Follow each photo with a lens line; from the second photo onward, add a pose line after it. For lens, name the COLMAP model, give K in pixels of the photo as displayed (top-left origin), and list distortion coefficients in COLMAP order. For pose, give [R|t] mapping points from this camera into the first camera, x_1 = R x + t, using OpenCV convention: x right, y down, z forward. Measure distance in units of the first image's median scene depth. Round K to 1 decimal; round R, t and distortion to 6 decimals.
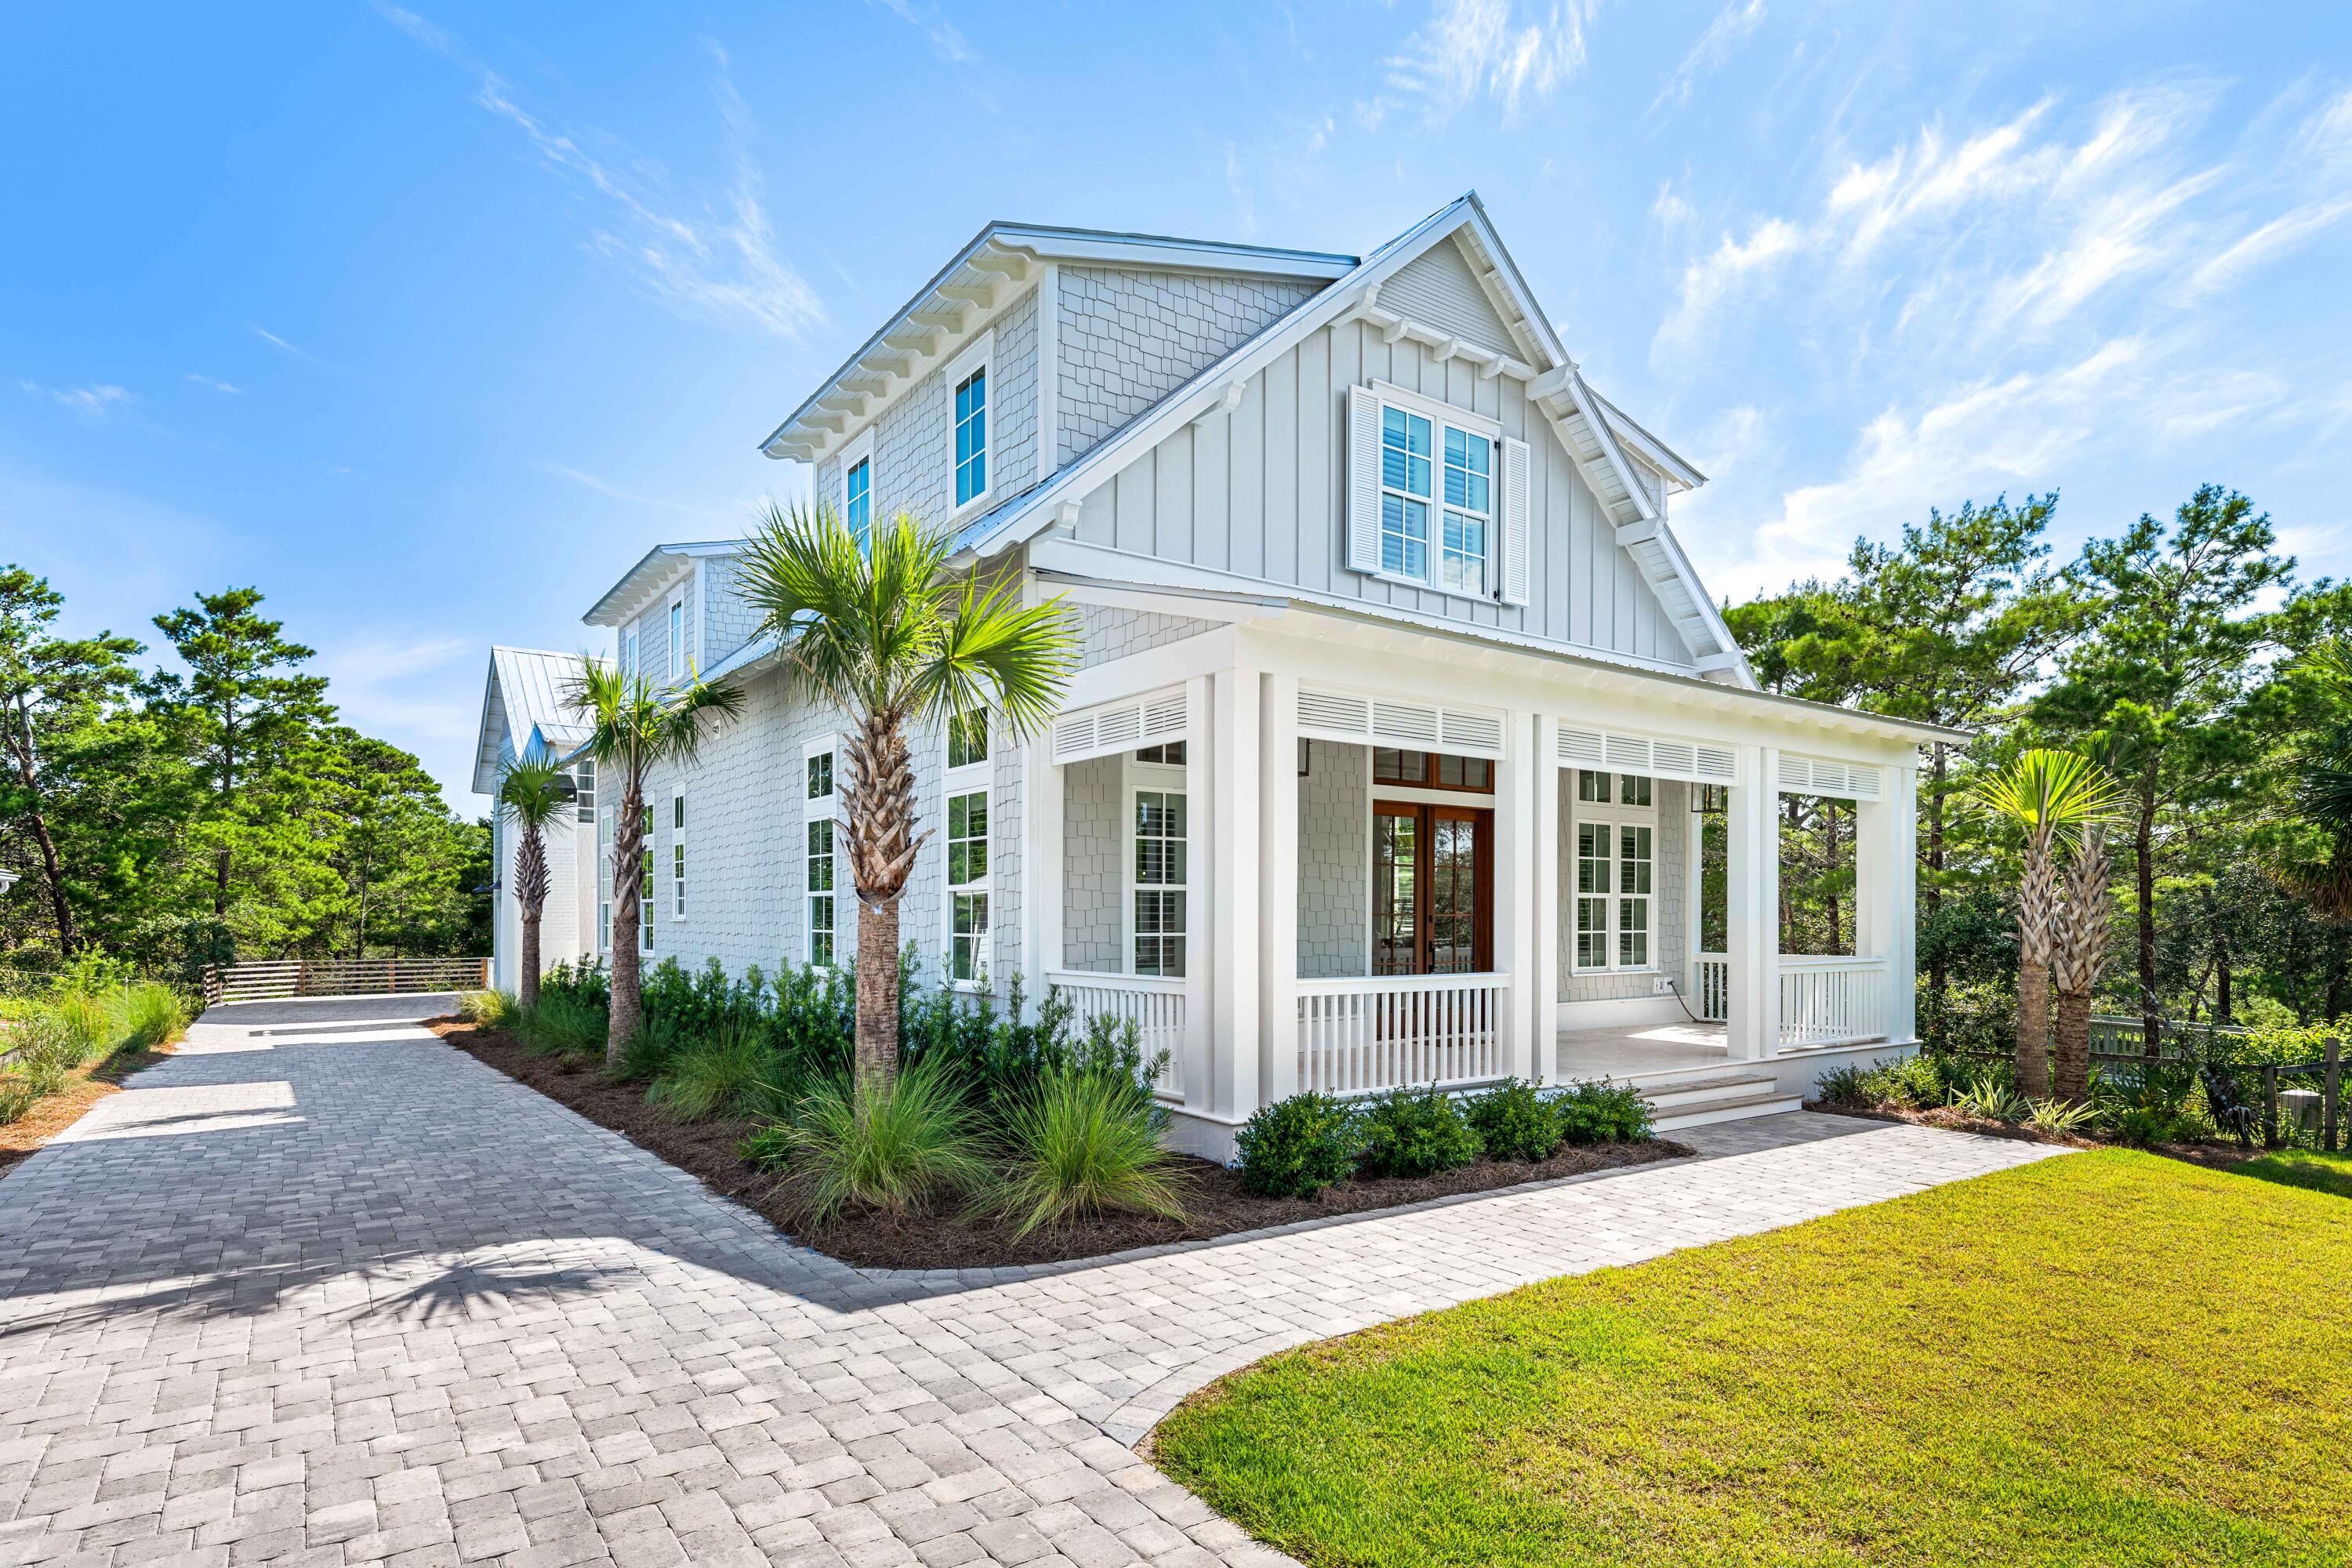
lens RADIAL K [[1165.4, 0, 1183.9], [0, 1165.4, 928.0], [0, 0, 1]] dist [0.003939, 0.000072]
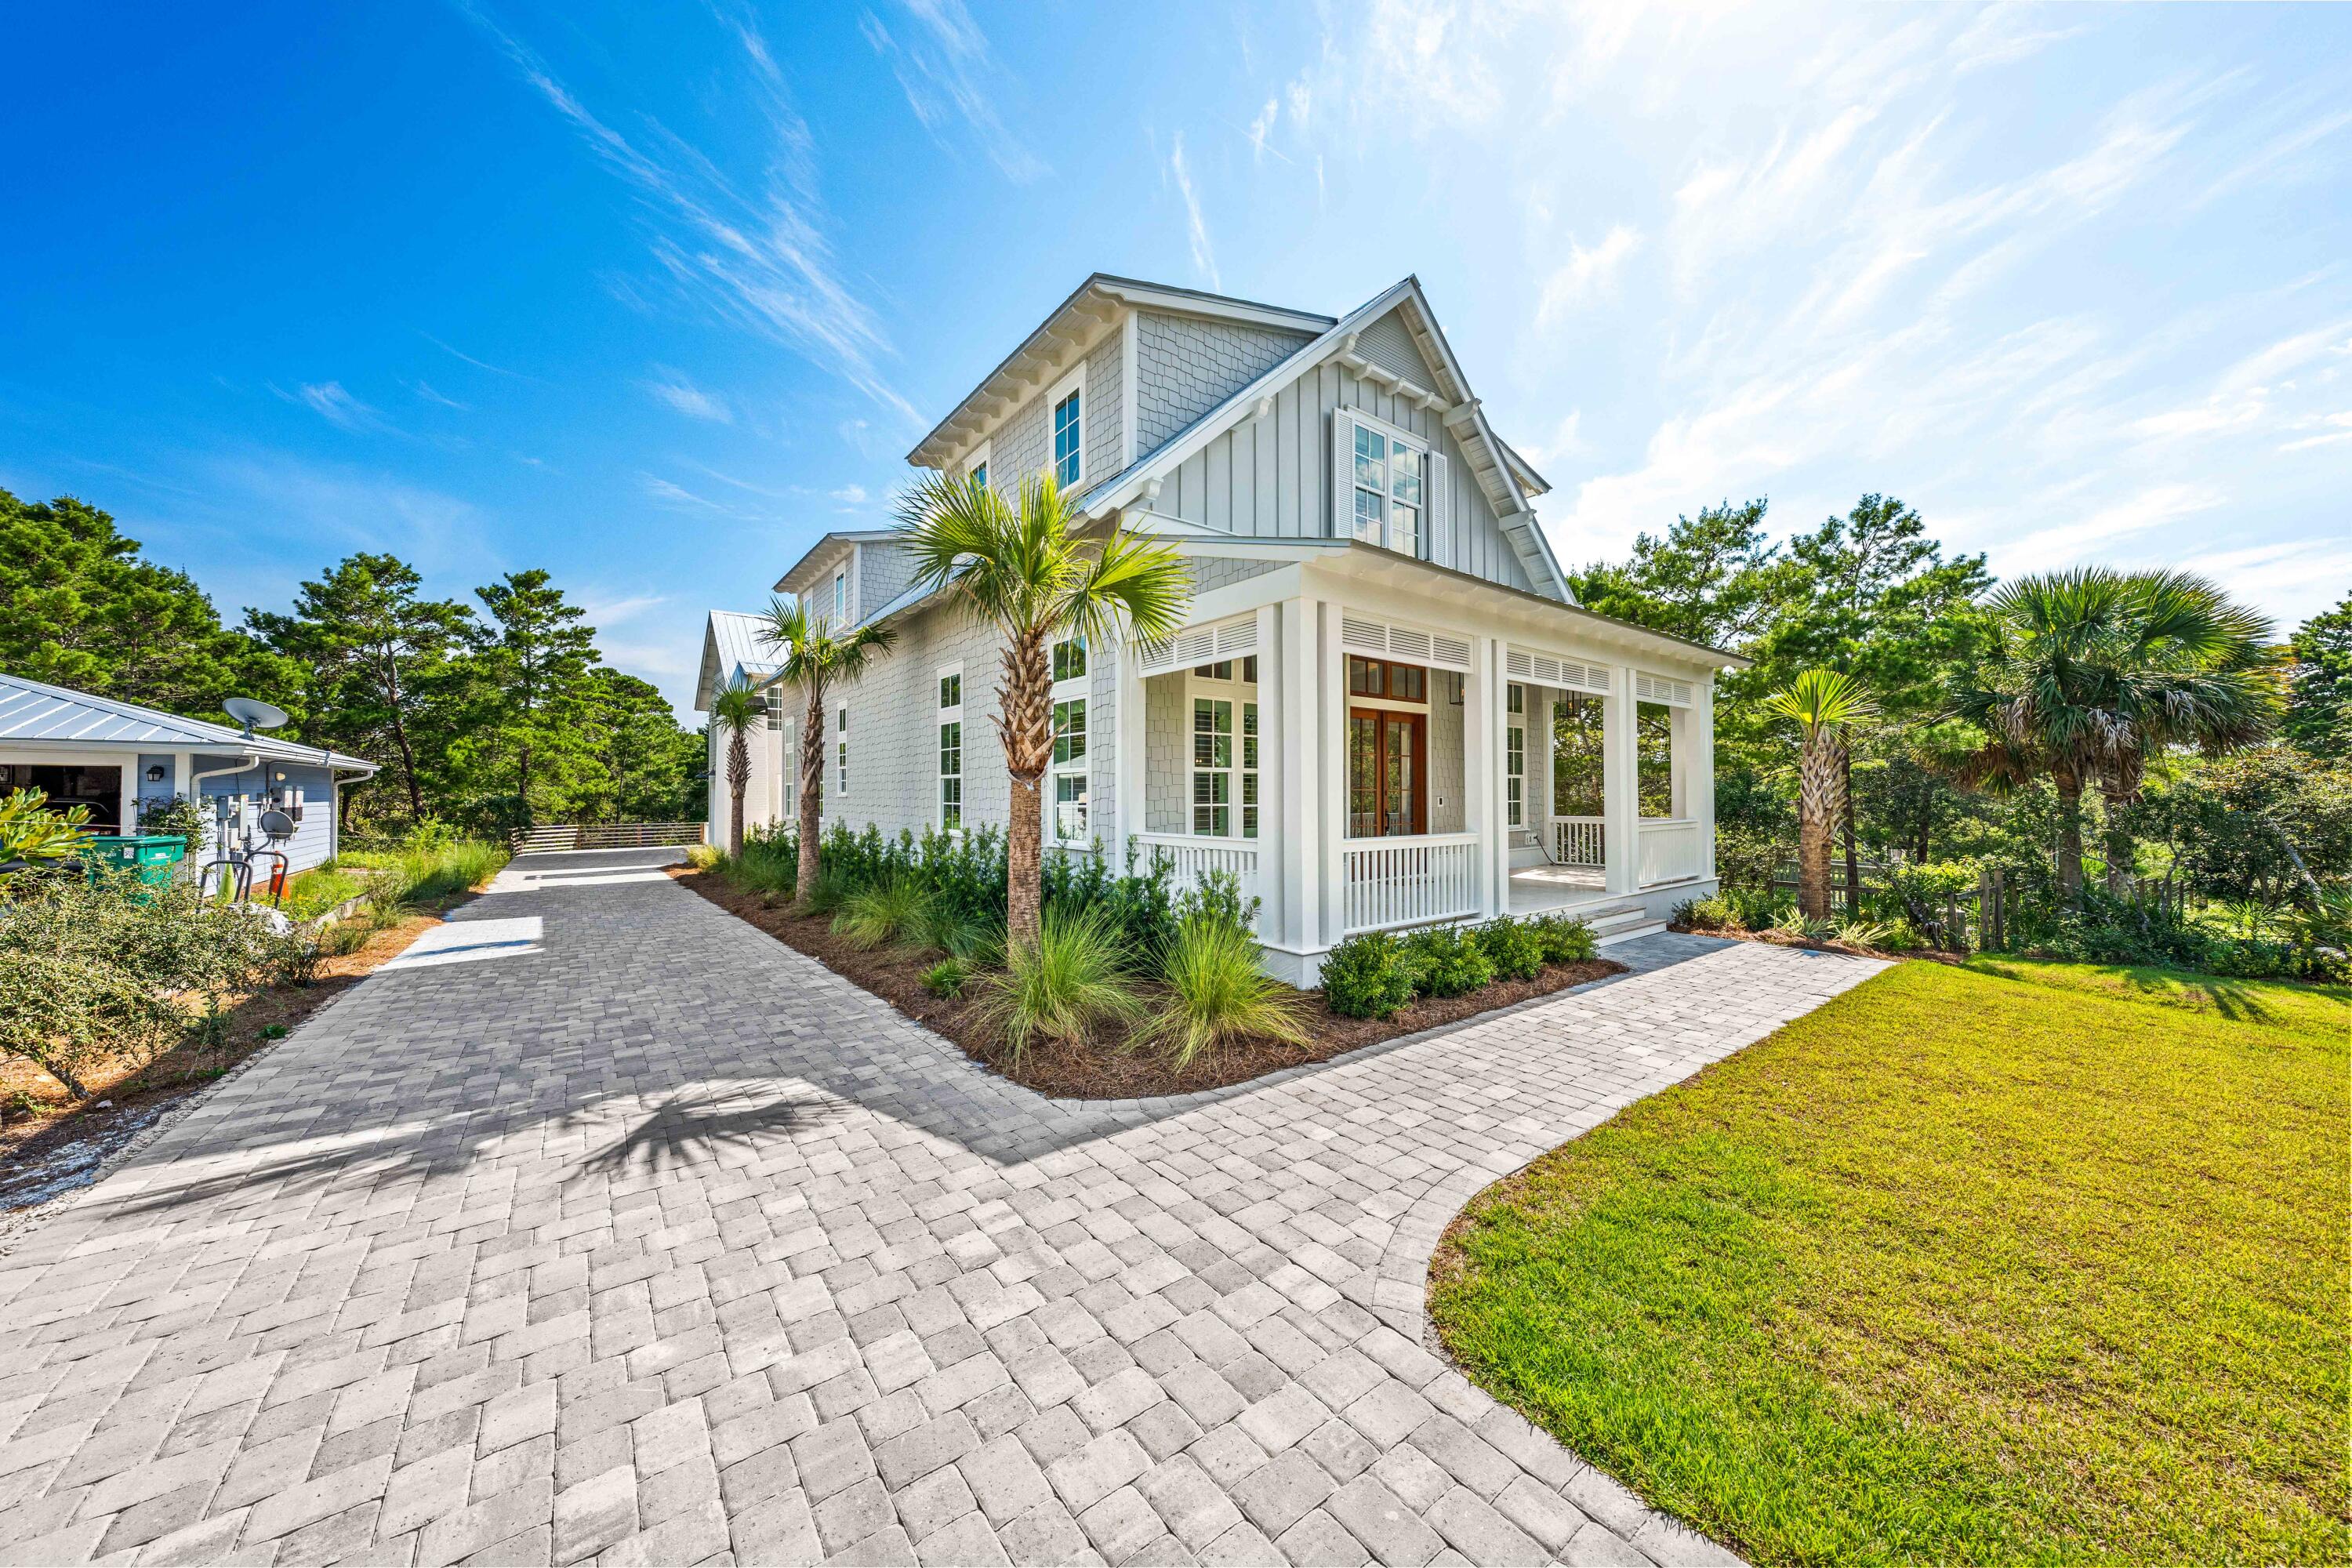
lens RADIAL K [[798.4, 0, 1176.0], [0, 798.4, 784.0], [0, 0, 1]] dist [-0.001491, 0.000119]
pose [[0.999982, -0.004118, -0.004396, -0.080177], [0.004027, 0.999785, -0.020336, -0.000017], [0.004479, 0.020317, 0.999784, 0.112348]]
